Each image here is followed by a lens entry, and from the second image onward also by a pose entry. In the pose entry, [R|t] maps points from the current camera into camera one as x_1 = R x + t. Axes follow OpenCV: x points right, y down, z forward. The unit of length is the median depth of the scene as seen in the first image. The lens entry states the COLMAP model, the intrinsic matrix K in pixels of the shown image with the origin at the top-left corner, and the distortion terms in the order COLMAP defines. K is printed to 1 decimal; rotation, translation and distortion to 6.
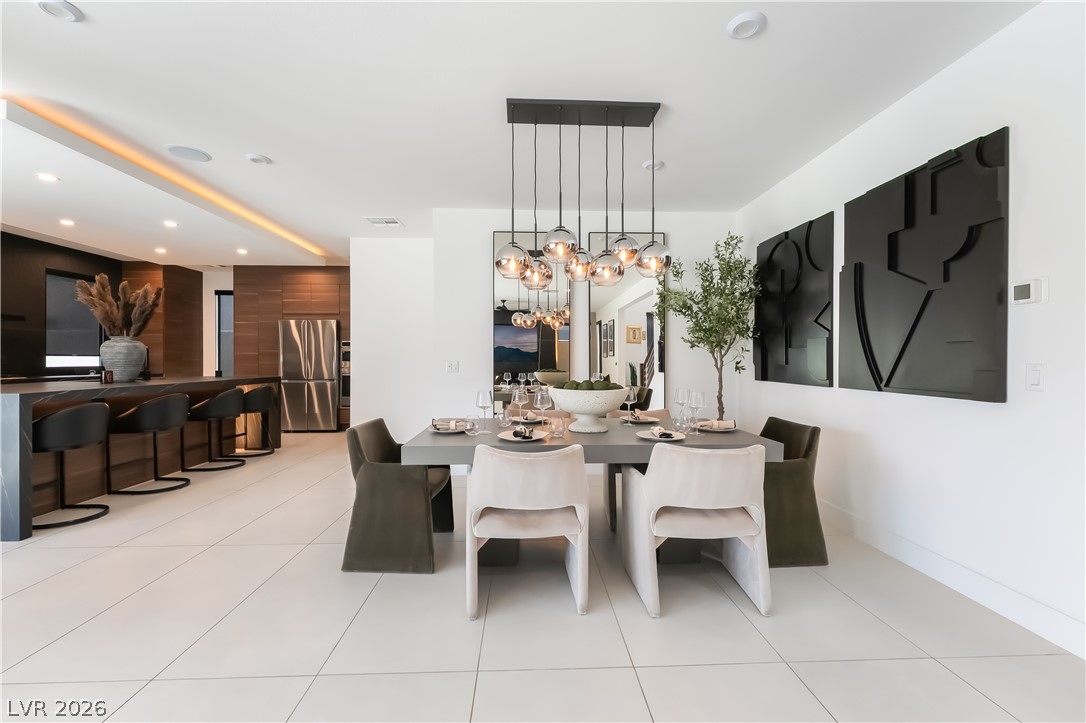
lens RADIAL K [[444.9, 0, 542.6], [0, 444.9, 359.6], [0, 0, 1]] dist [-0.001633, 0.000037]
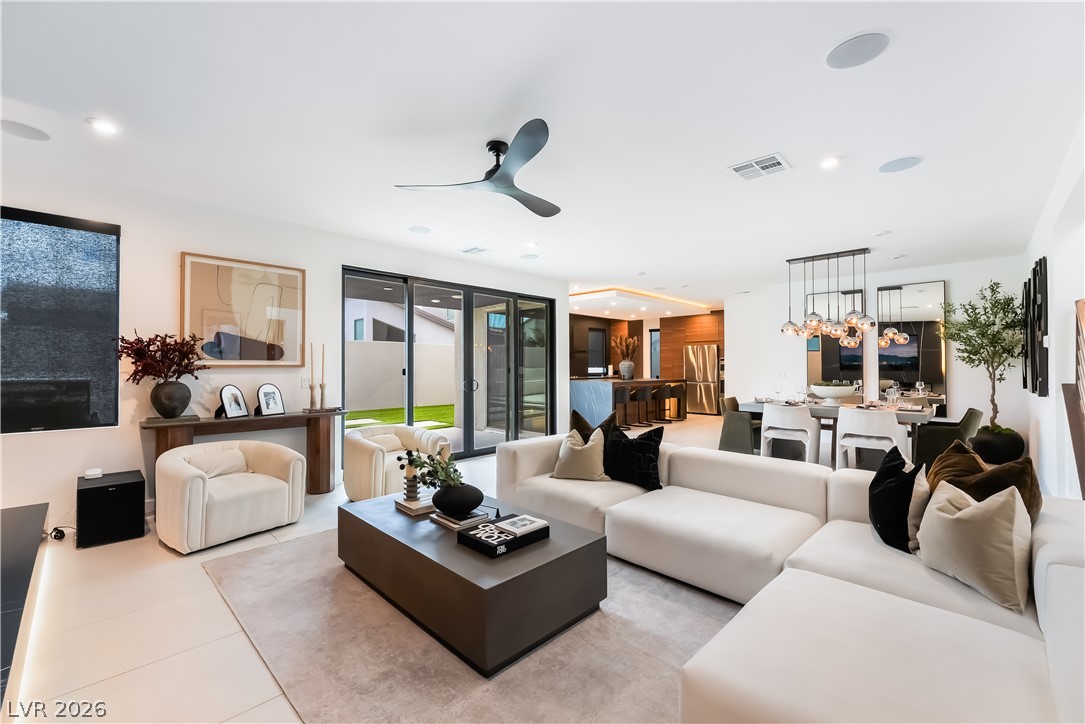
lens RADIAL K [[444.5, 0, 546.5], [0, 444.5, 358.2], [0, 0, 1]] dist [-0.001633, 0.000037]
pose [[0.697092, -0.013712, -0.716850, 0.316855], [-0.000632, 0.999805, -0.019739, -0.011092], [0.716981, 0.014213, 0.696948, -0.683797]]
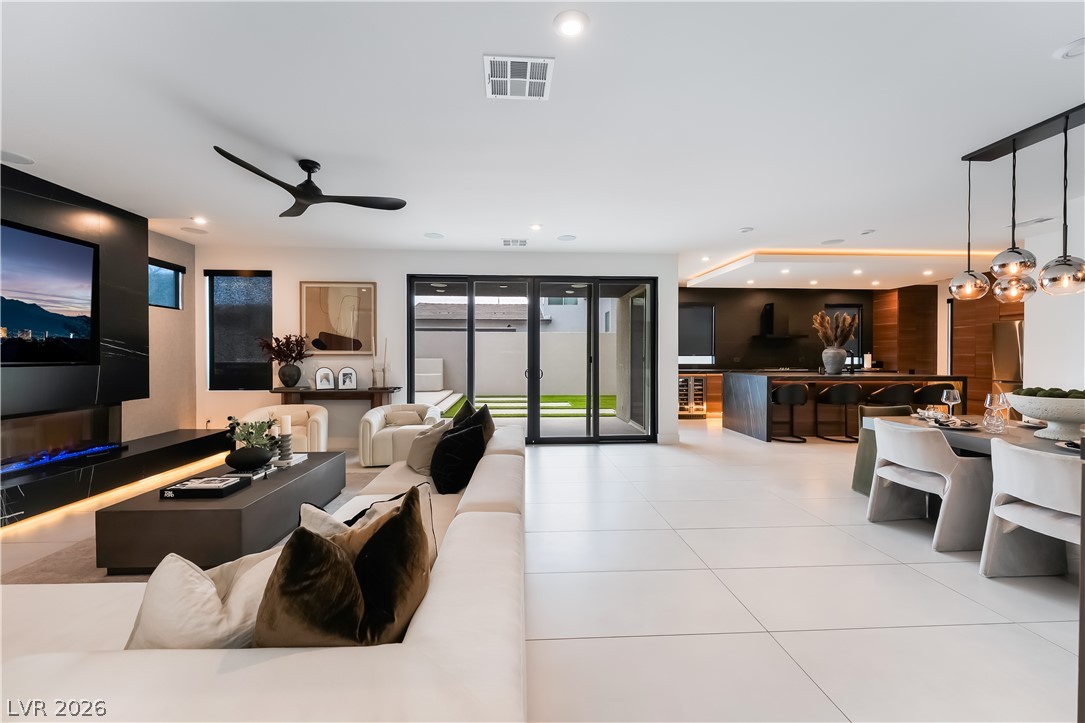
lens RADIAL K [[444.5, 0, 540.8], [0, 444.5, 358.5], [0, 0, 1]] dist [-0.001633, 0.000037]
pose [[0.025218, 0.006830, -0.999659, 0.508663], [-0.002878, 0.999973, 0.006760, -0.011582], [0.999678, 0.002706, 0.025237, -0.094670]]
